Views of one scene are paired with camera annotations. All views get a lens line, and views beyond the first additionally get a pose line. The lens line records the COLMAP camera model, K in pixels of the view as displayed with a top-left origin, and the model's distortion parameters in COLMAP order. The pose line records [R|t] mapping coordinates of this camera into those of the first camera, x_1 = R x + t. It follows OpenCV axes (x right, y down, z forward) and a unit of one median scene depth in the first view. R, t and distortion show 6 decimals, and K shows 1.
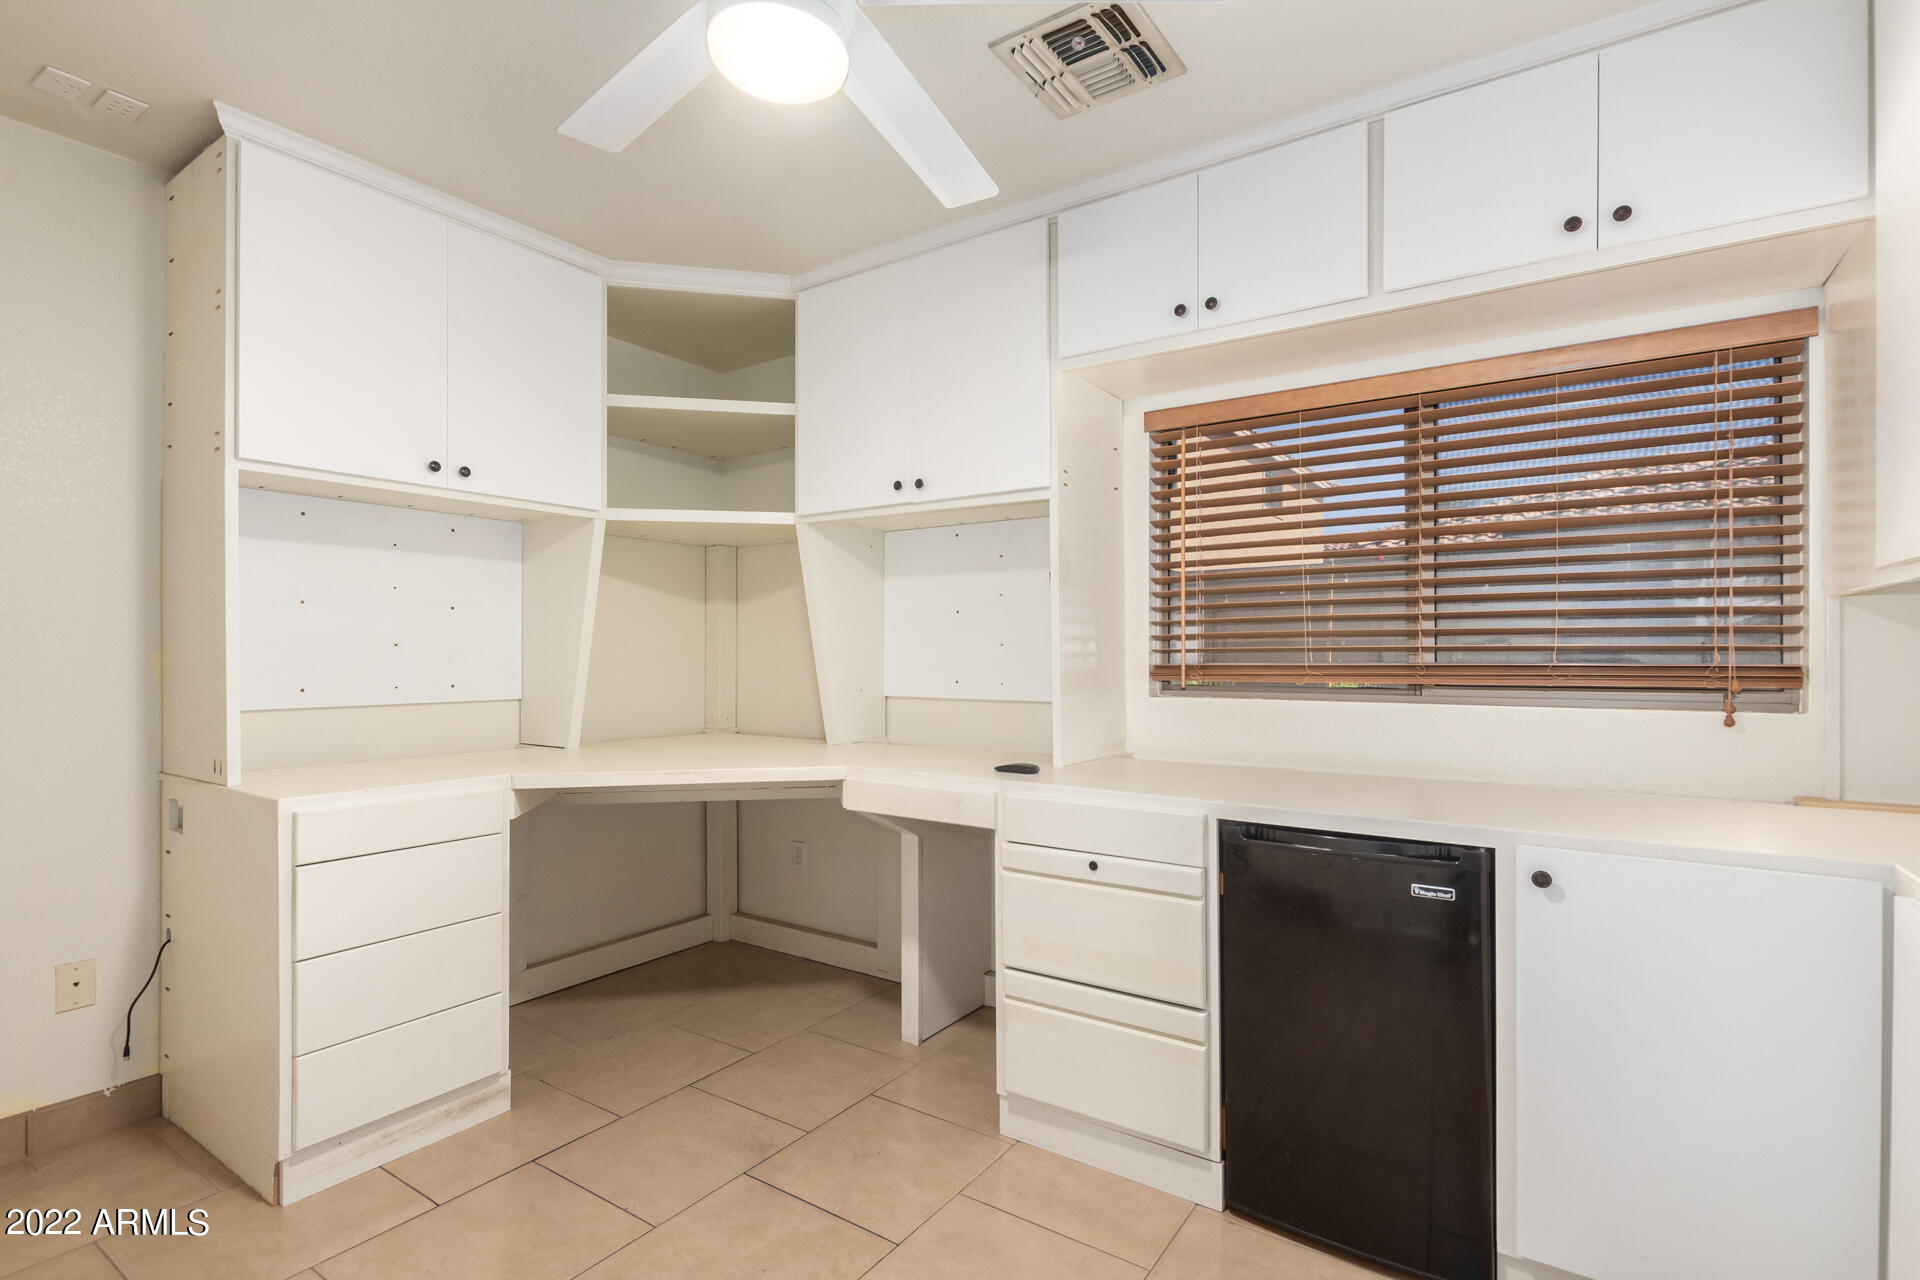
lens RADIAL K [[900.6, 0, 976.5], [0, 900.6, 646.7], [0, 0, 1]] dist [0.006222, -0.001204]
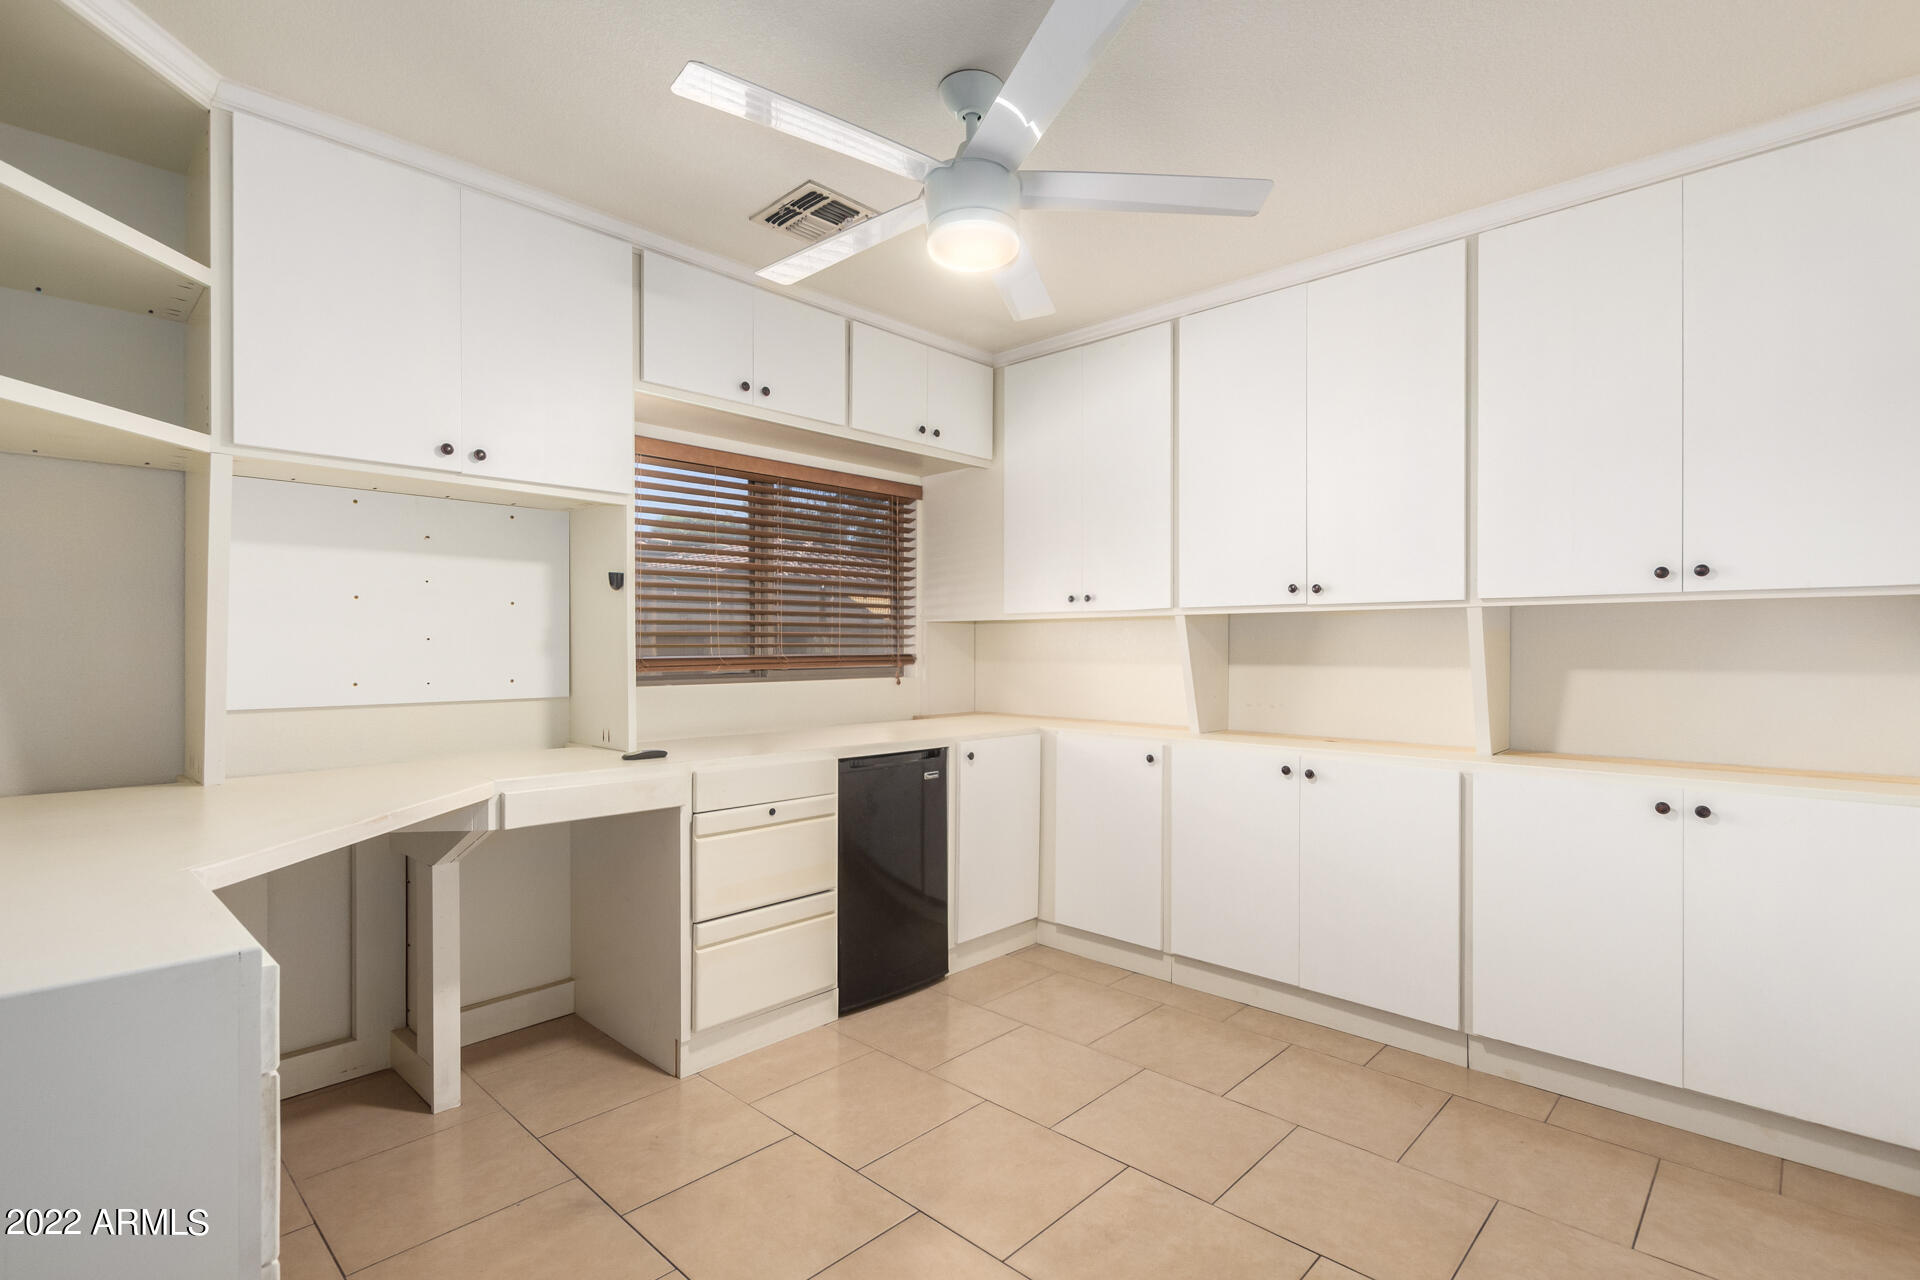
lens RADIAL K [[900.6, 0, 977.1], [0, 900.6, 645.3], [0, 0, 1]] dist [0.006222, -0.001204]
pose [[0.164969, 0.003165, 0.986294, -1.096428], [-0.003993, 0.999989, -0.002541, 0.005079], [-0.986291, -0.003519, 0.164980, 0.491266]]
